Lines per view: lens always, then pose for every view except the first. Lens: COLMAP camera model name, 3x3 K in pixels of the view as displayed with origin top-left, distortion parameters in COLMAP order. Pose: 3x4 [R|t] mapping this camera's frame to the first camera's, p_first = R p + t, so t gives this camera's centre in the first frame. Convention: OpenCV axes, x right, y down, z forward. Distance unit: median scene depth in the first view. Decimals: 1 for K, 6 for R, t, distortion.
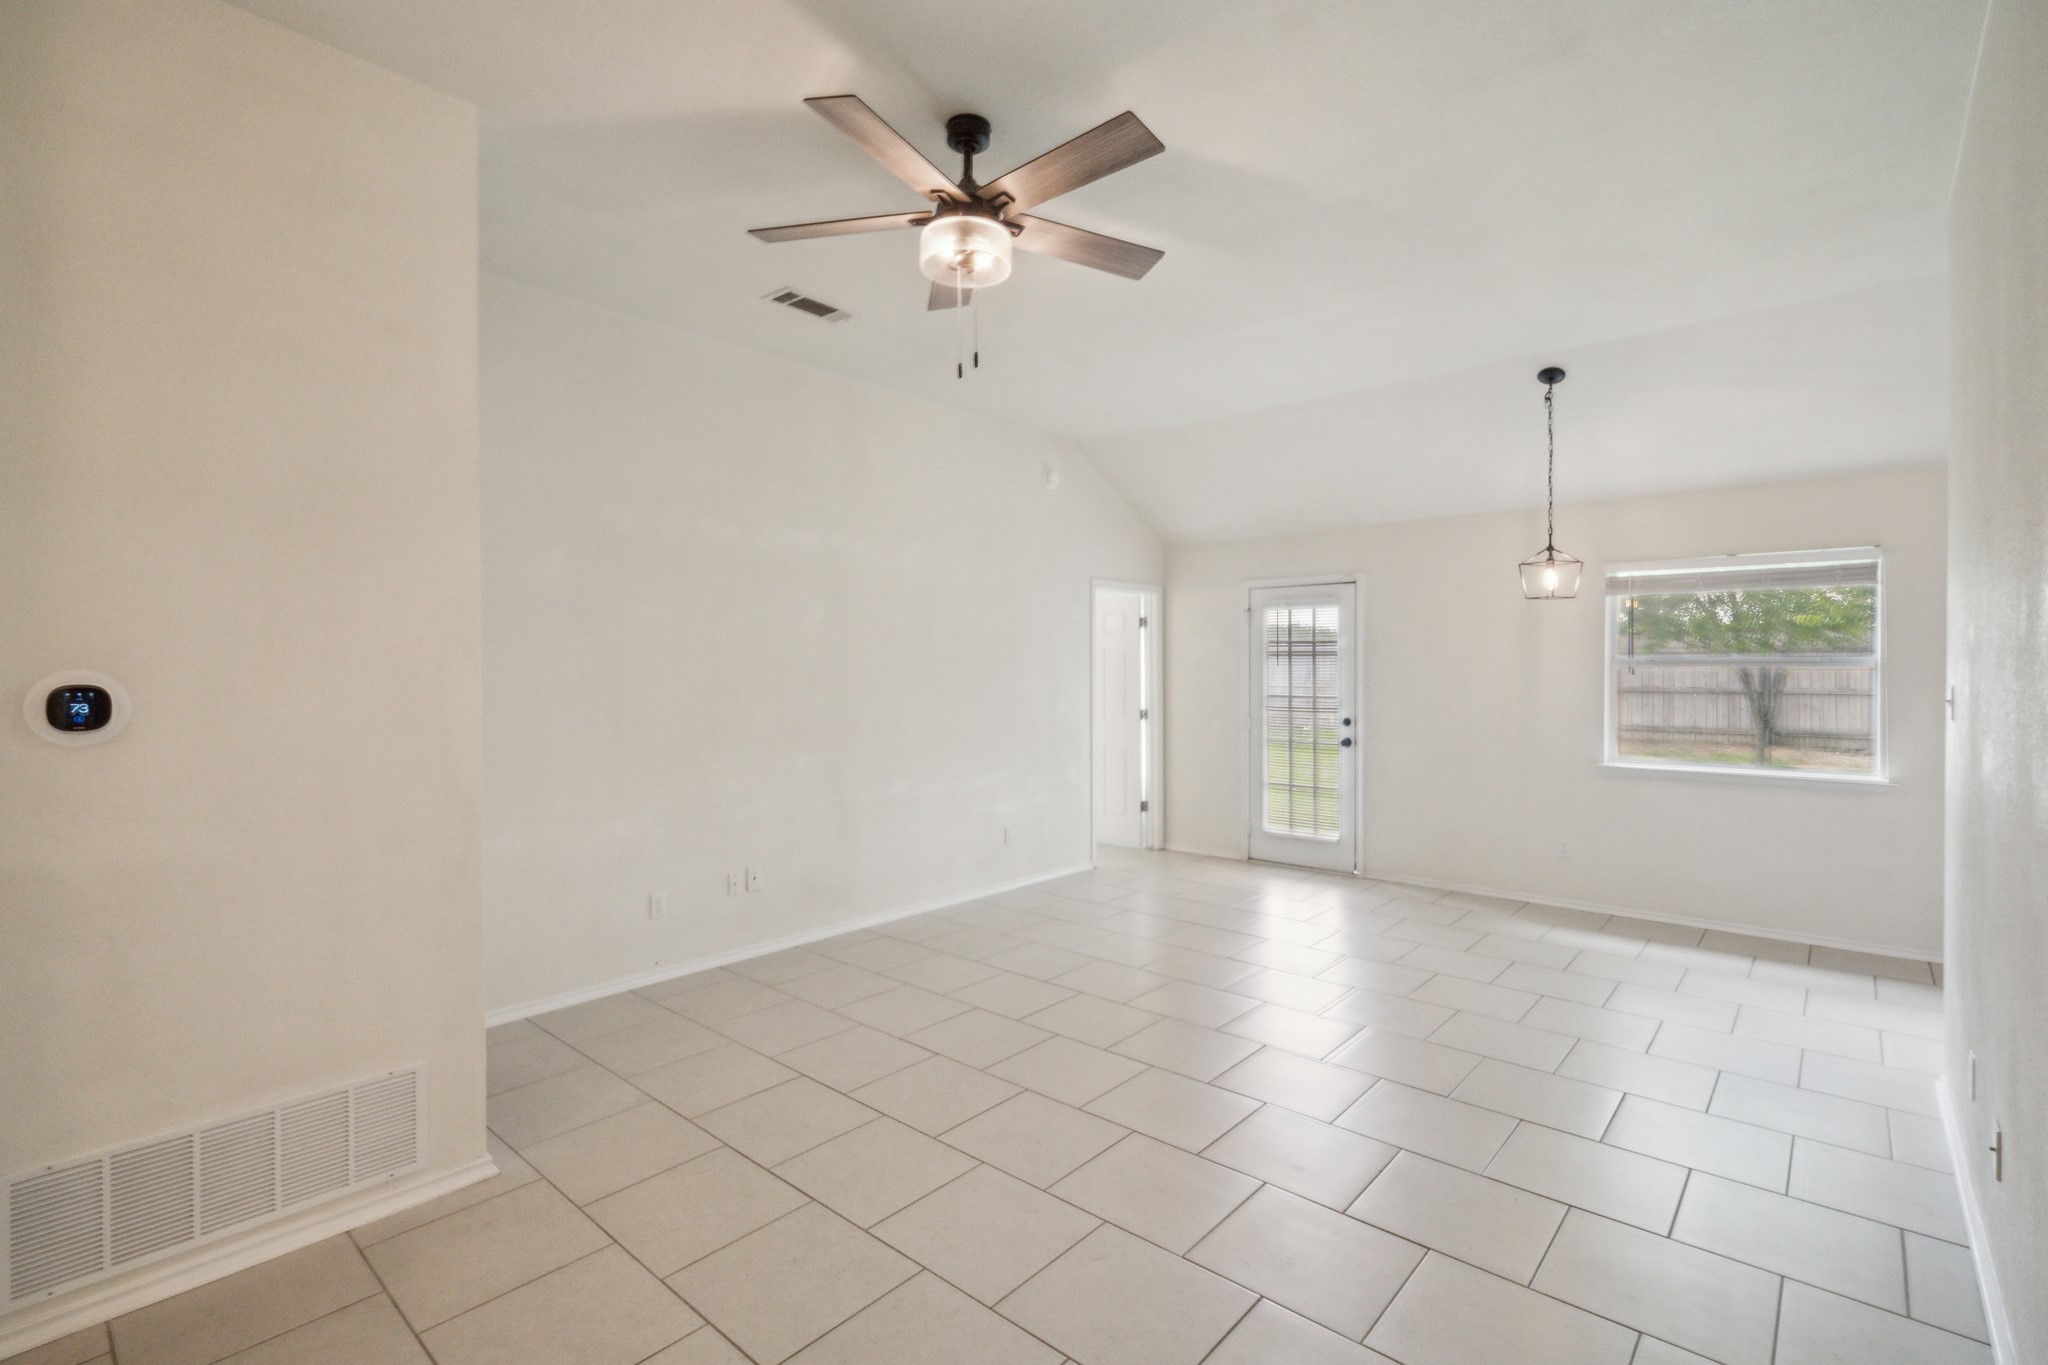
lens RADIAL K [[924.4, 0, 1024.0], [0, 924.4, 682.5], [0, 0, 1]] dist [-0.000250, -0.000118]
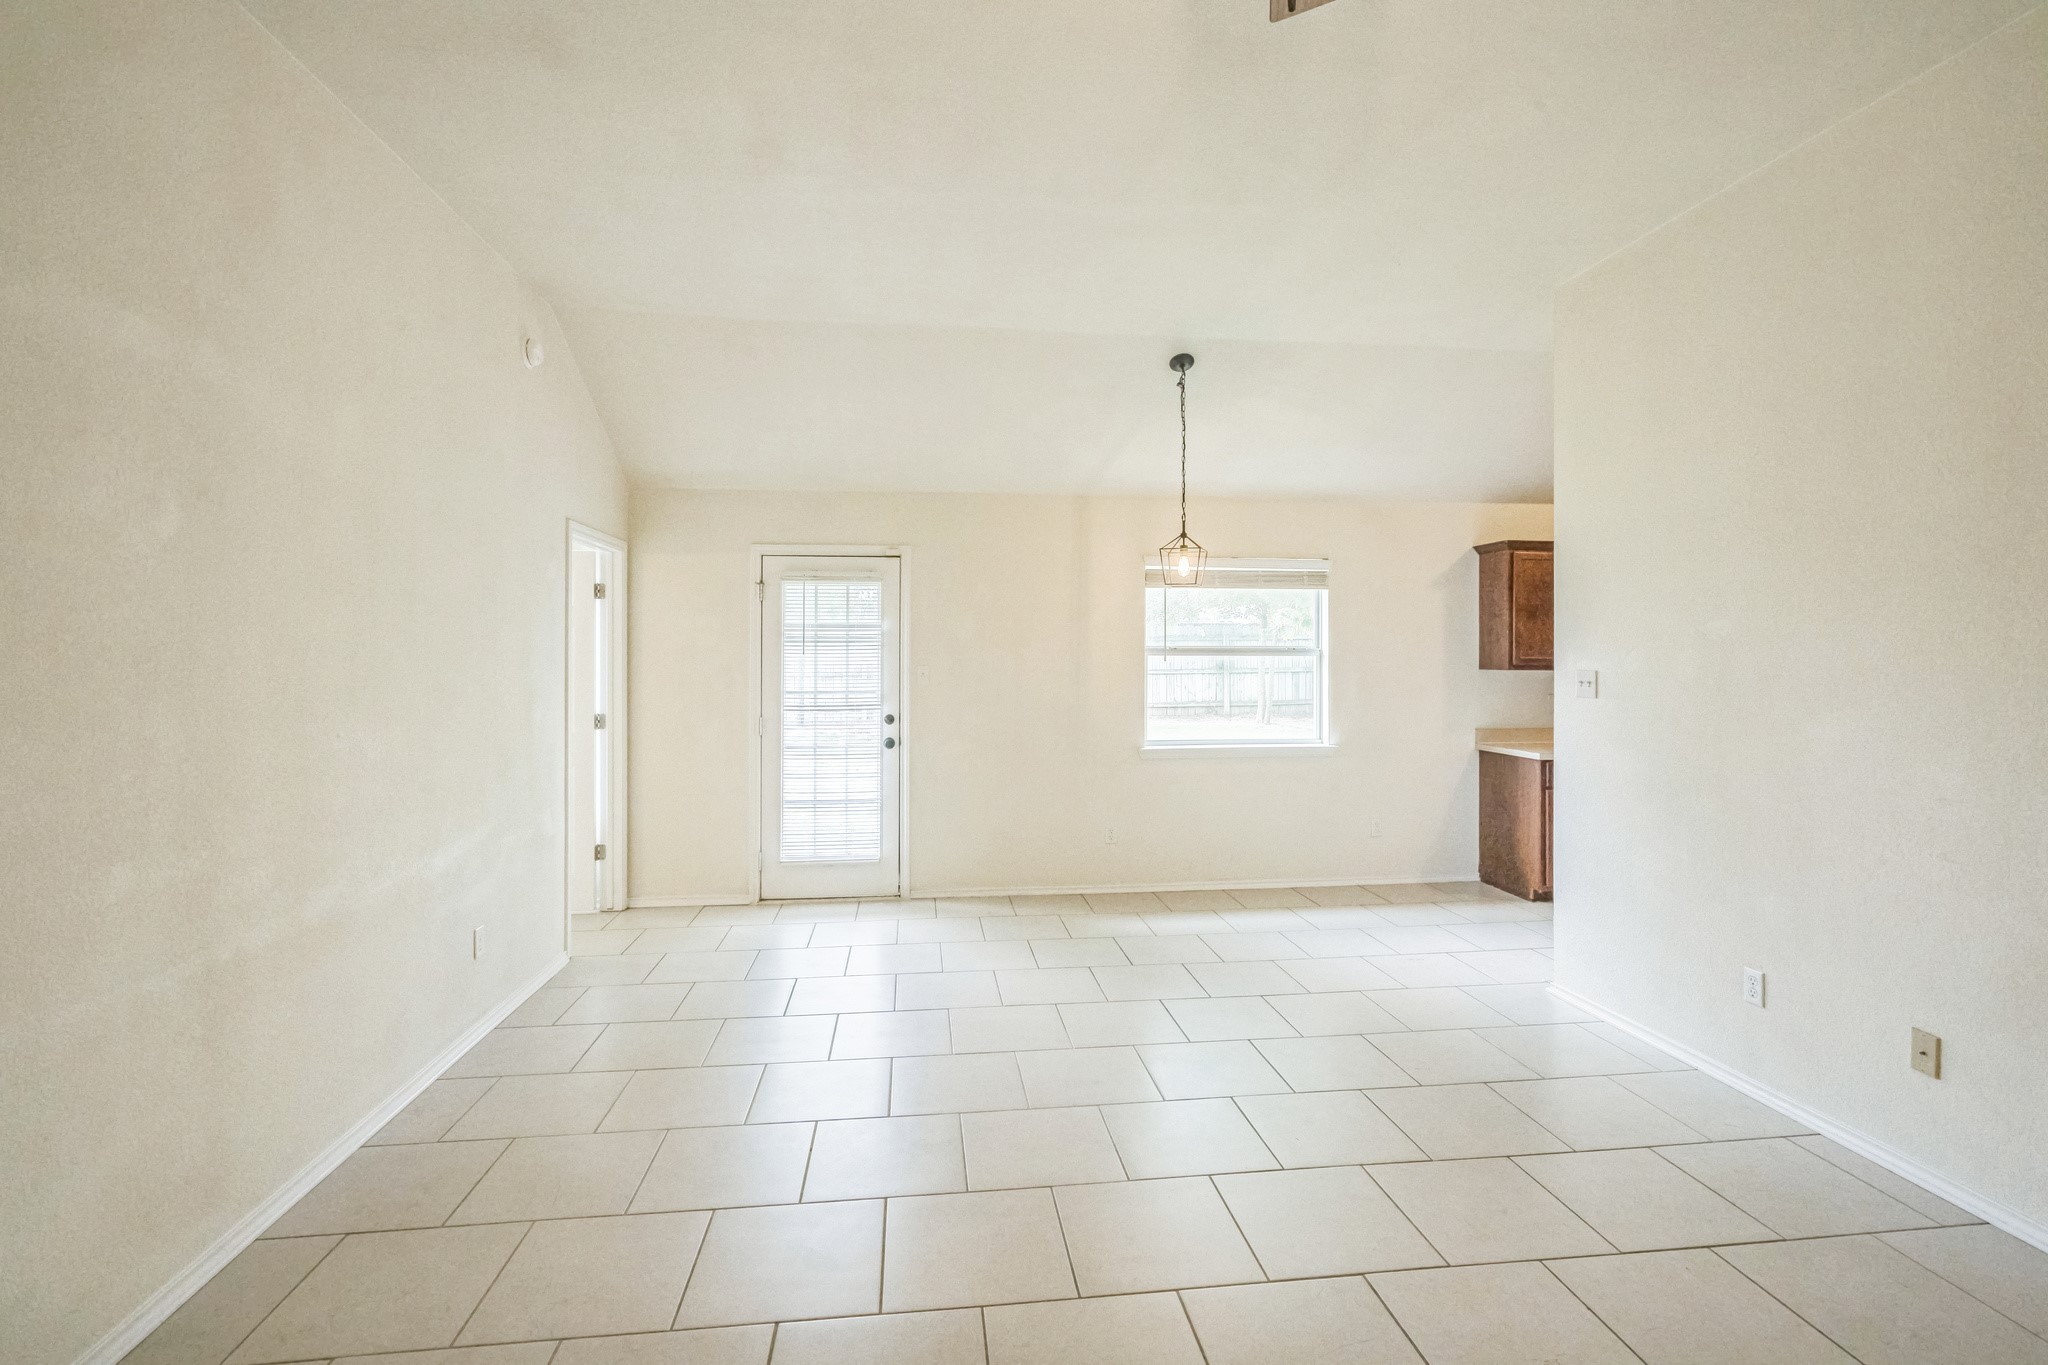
lens RADIAL K [[933.4, 0, 1017.8], [0, 933.4, 658.6], [0, 0, 1]] dist [0.000070, -0.000048]
pose [[0.674994, -0.001645, 0.737821, -0.203312], [0.010393, 0.999919, -0.007279, -0.005725], [-0.737750, 0.012581, 0.674957, 0.323062]]
